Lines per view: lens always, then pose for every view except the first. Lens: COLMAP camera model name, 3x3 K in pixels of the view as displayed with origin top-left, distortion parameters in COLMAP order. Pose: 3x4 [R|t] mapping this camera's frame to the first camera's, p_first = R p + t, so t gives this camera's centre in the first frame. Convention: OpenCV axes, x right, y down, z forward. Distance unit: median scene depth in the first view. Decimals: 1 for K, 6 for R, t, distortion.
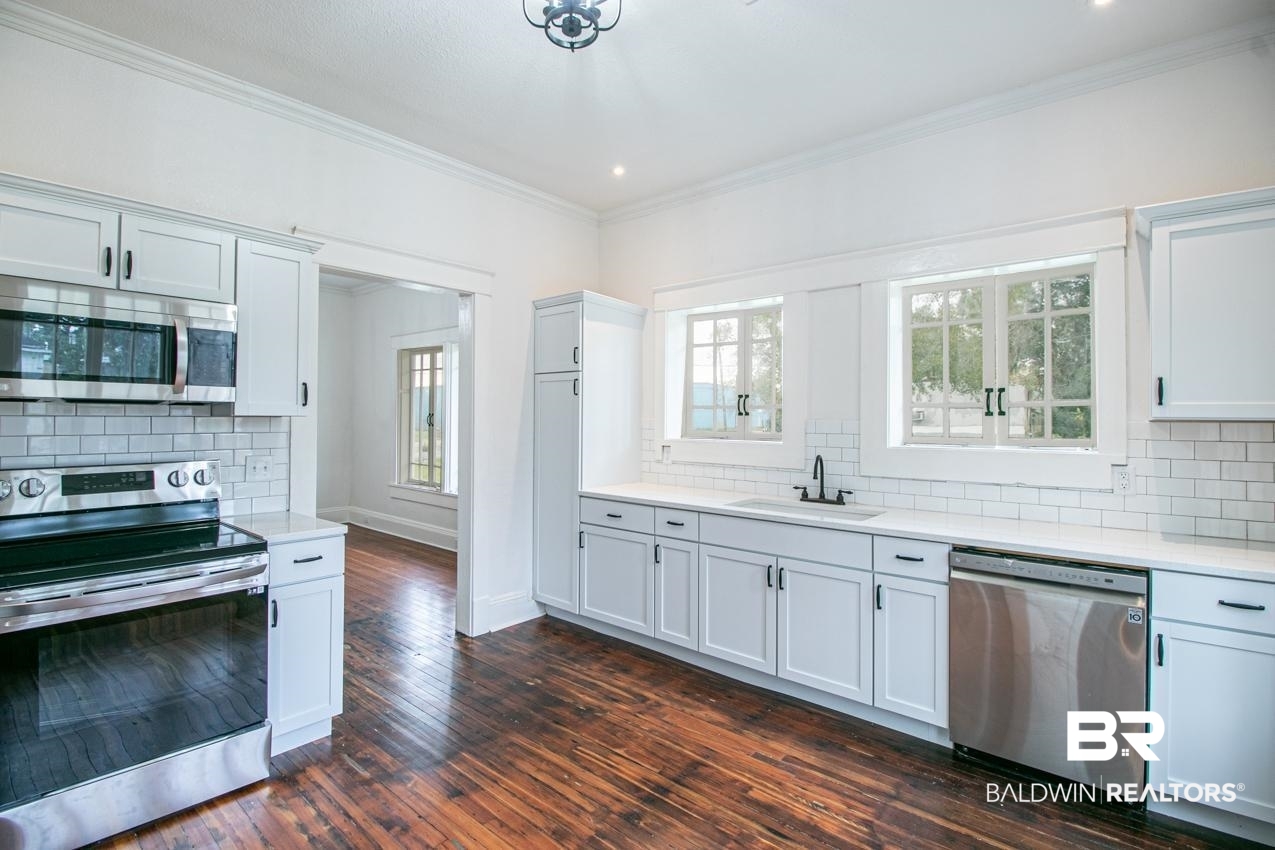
lens RADIAL K [[596.2, 0, 634.2], [0, 596.2, 422.7], [0, 0, 1]] dist [-0.002900, -0.004129]
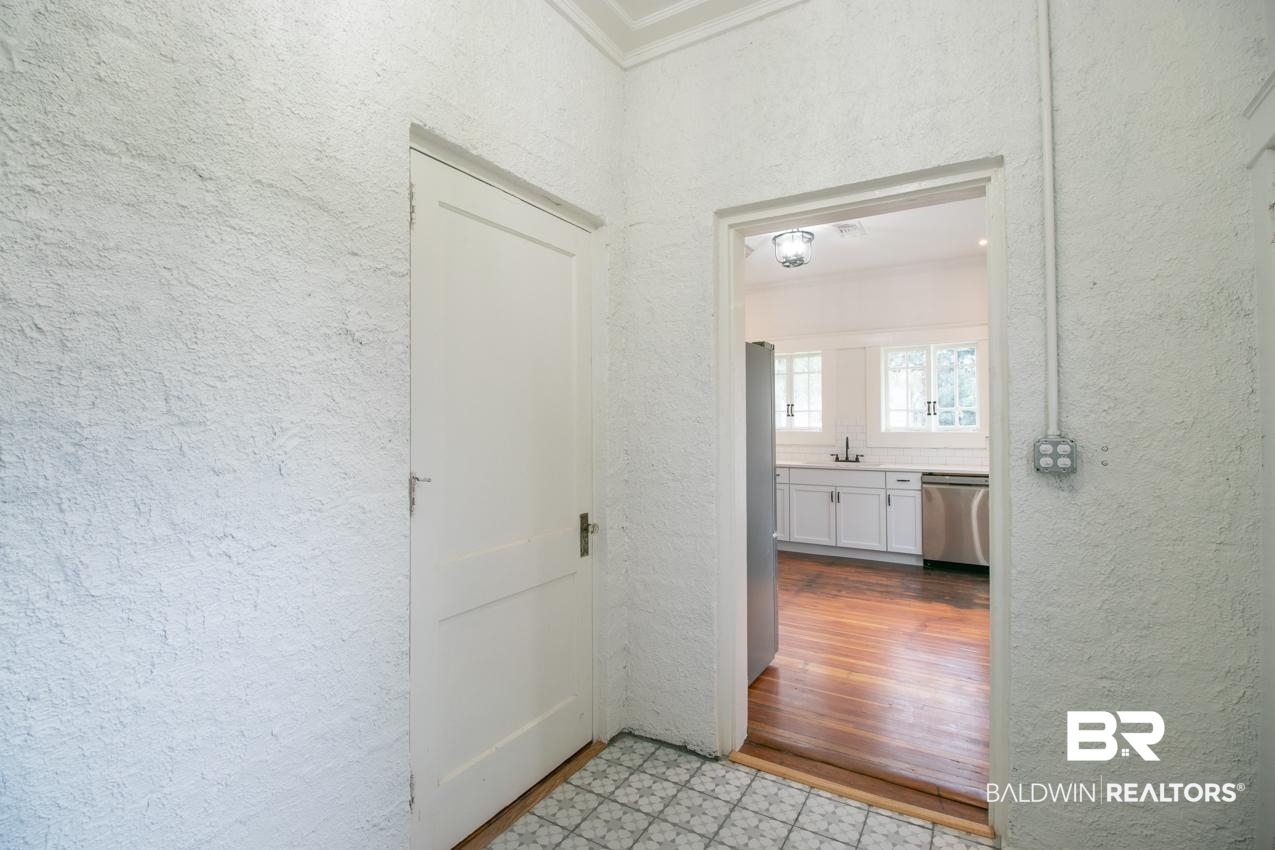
lens RADIAL K [[596.2, 0, 641.3], [0, 596.2, 421.2], [0, 0, 1]] dist [-0.002900, -0.004129]
pose [[0.986445, -0.012053, 0.163648, -0.724293], [0.012976, 0.999905, -0.004570, 0.004942], [-0.163578, 0.006632, 0.986508, -0.863820]]
